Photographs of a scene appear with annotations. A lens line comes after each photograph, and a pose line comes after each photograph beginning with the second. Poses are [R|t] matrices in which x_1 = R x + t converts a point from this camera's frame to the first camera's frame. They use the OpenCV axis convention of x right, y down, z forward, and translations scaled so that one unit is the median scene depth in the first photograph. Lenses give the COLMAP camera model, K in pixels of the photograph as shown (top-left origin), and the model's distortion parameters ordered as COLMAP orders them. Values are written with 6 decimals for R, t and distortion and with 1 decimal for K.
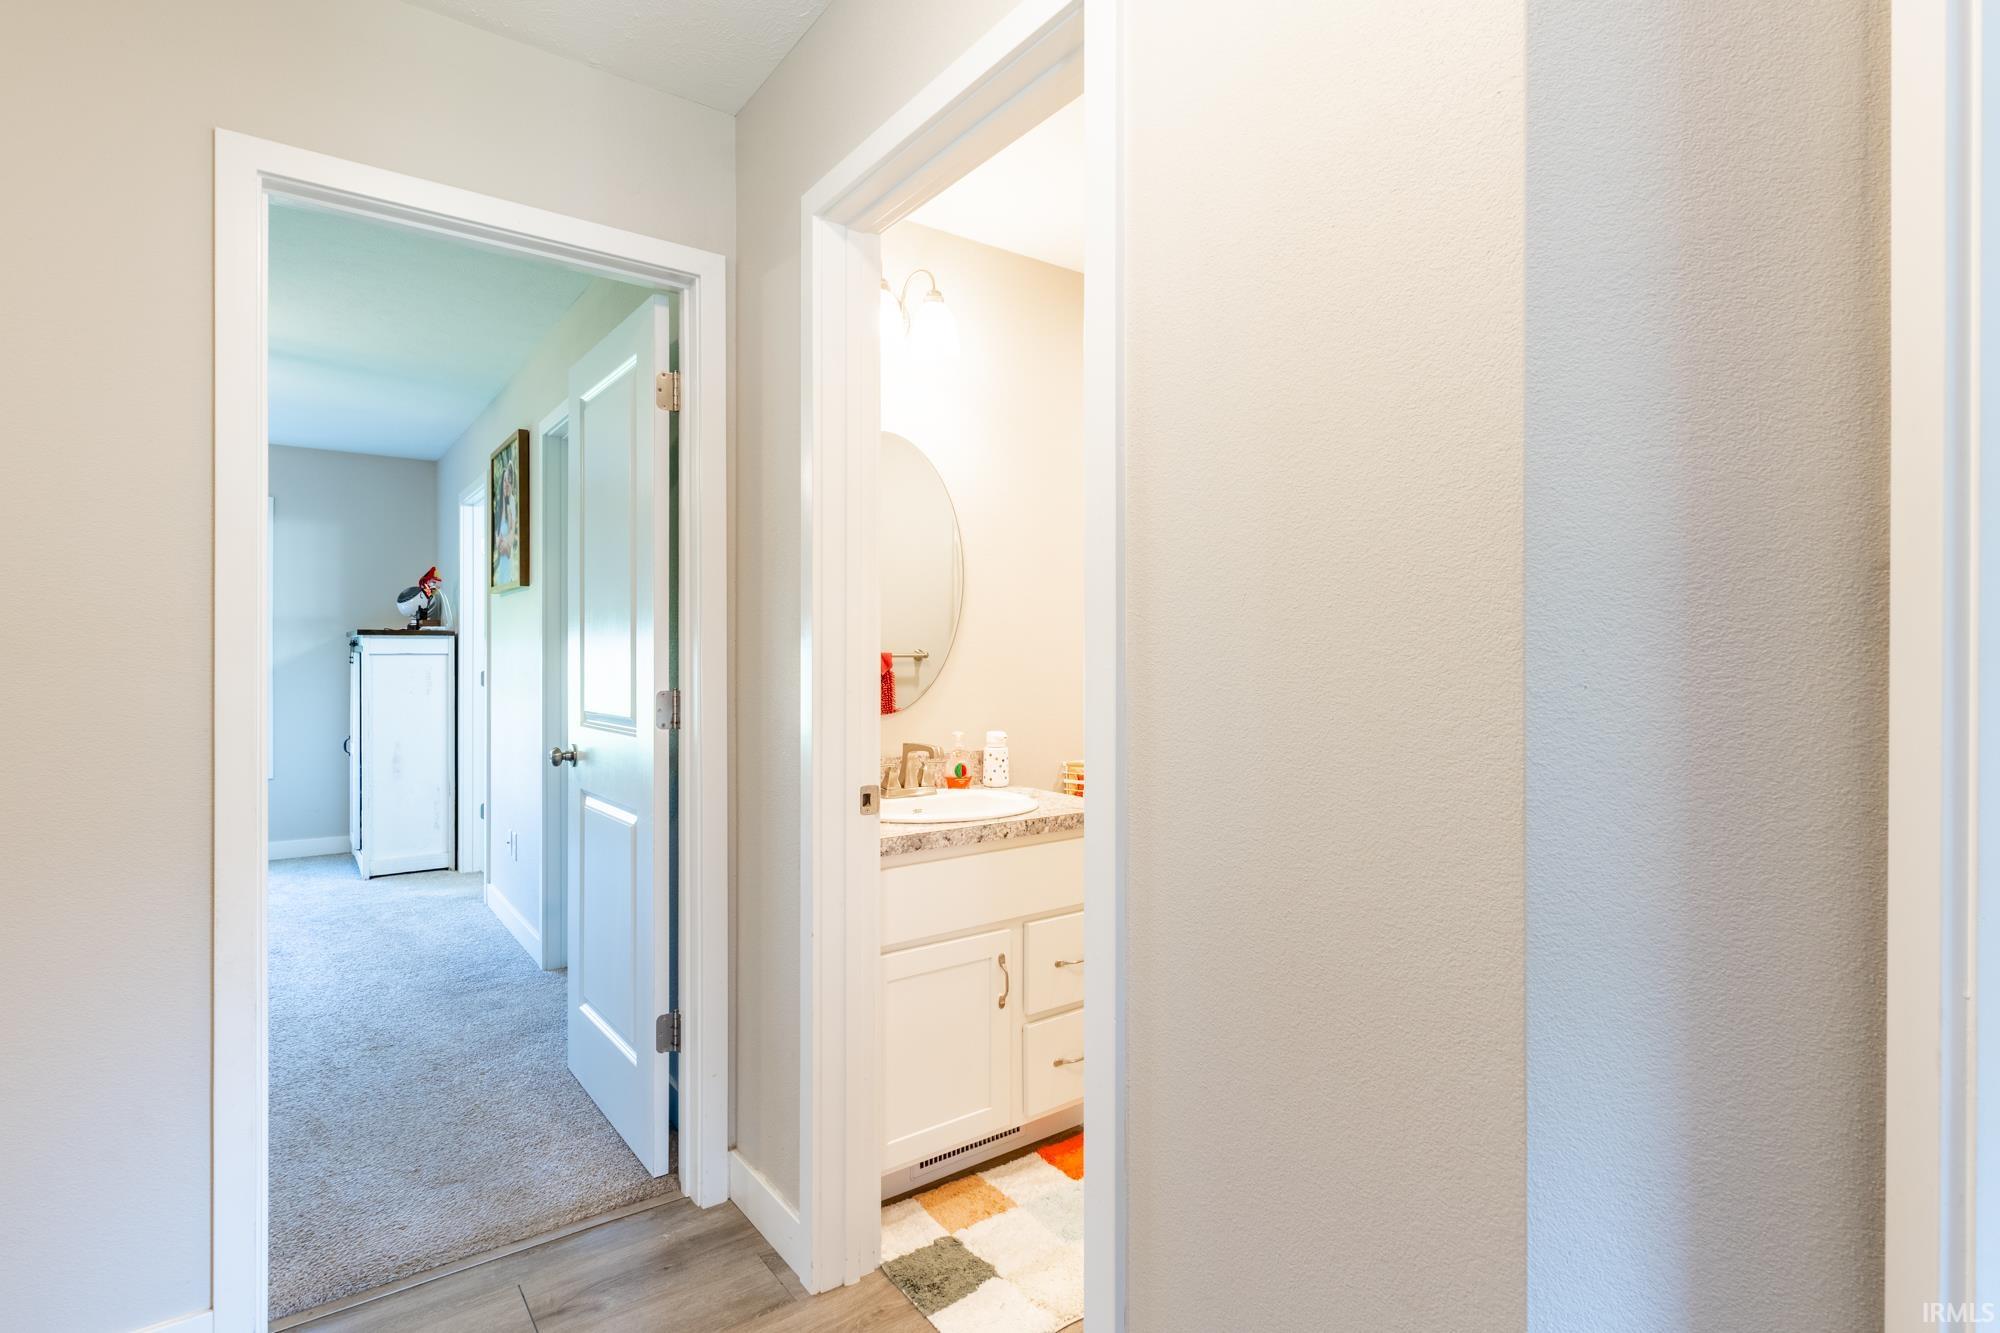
lens RADIAL K [[953.0, 0, 990.9], [0, 953.0, 666.1], [0, 0, 1]] dist [-0.001639, -0.000703]
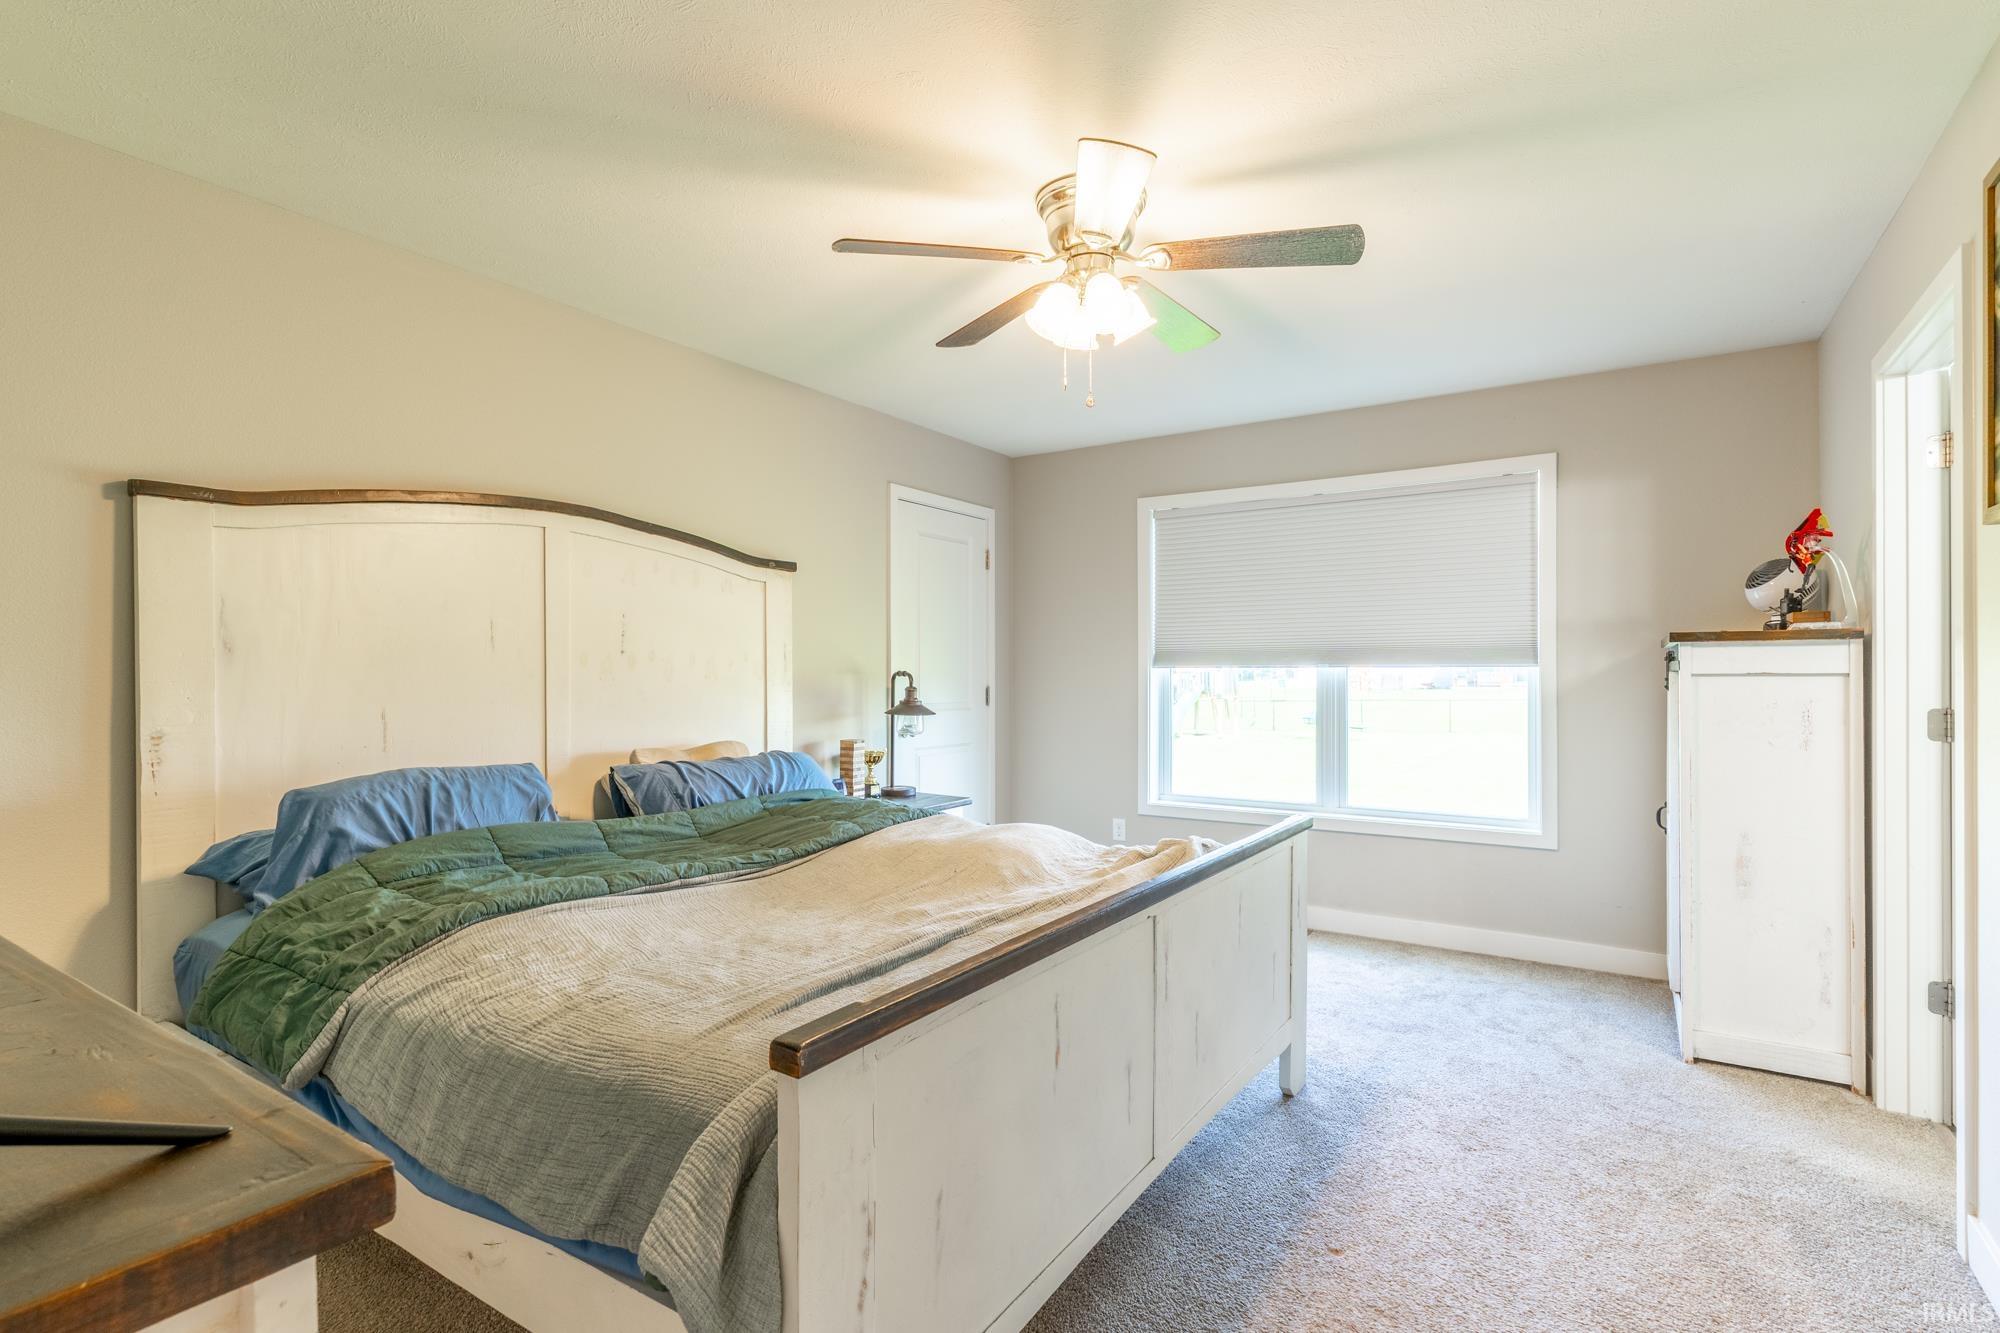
lens RADIAL K [[953.0, 0, 993.3], [0, 953.0, 667.0], [0, 0, 1]] dist [-0.001639, -0.000703]
pose [[0.330385, -0.008208, -0.943810, -0.231430], [-0.004409, 0.999938, -0.010240, -0.009053], [0.943836, 0.007544, 0.330329, 0.383411]]
